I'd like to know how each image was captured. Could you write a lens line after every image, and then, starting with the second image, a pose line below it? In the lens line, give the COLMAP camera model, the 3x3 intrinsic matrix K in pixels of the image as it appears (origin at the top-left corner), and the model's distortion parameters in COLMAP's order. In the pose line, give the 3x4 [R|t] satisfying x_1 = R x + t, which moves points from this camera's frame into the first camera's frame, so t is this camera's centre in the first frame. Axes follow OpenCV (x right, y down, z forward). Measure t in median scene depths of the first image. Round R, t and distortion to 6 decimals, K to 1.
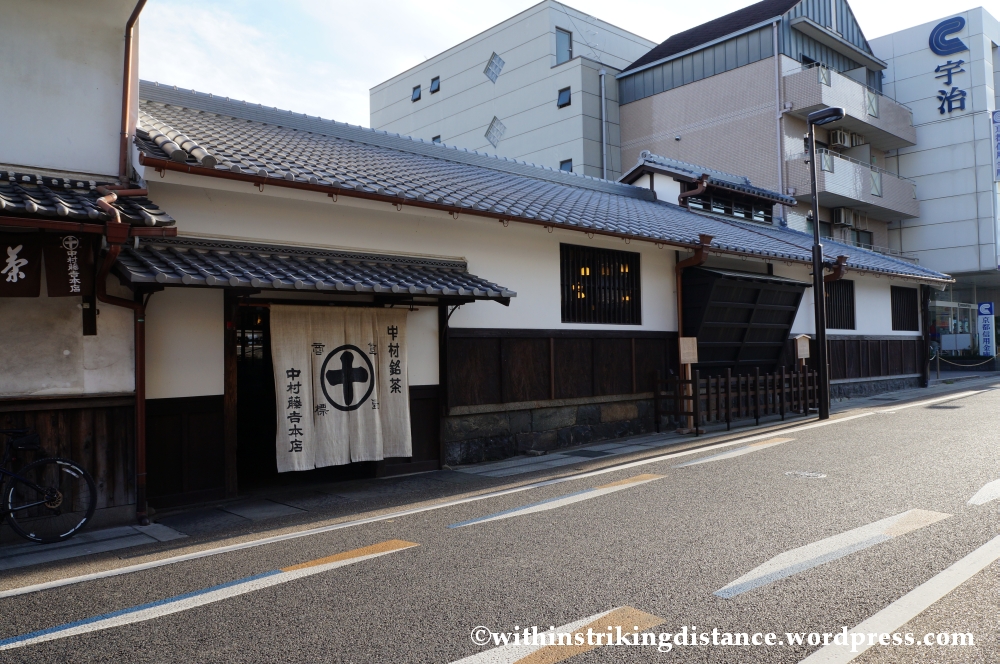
lens RADIAL K [[768.0, 0, 500.4], [0, 768.0, 329.9], [0, 0, 1]] dist [0.004315, 0.001985]
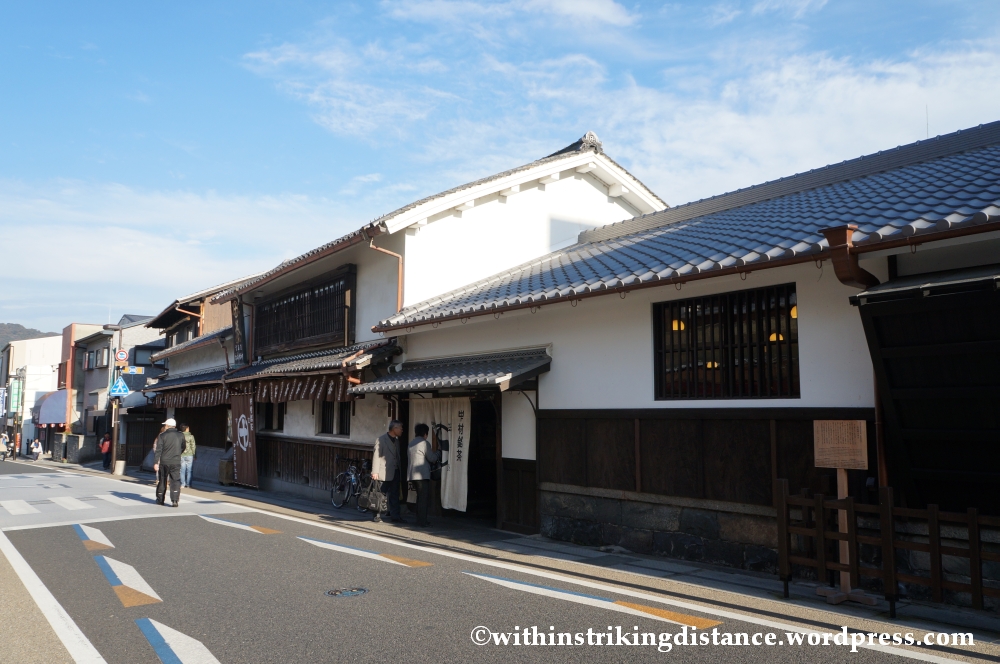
lens RADIAL K [[768.0, 0, 500.1], [0, 768.0, 334.2], [0, 0, 1]] dist [0.004315, 0.001985]
pose [[-0.085652, -0.087444, -0.992480, 0.915782], [0.032138, 0.995380, -0.090473, -0.010957], [0.995807, -0.039646, -0.082446, 0.905127]]
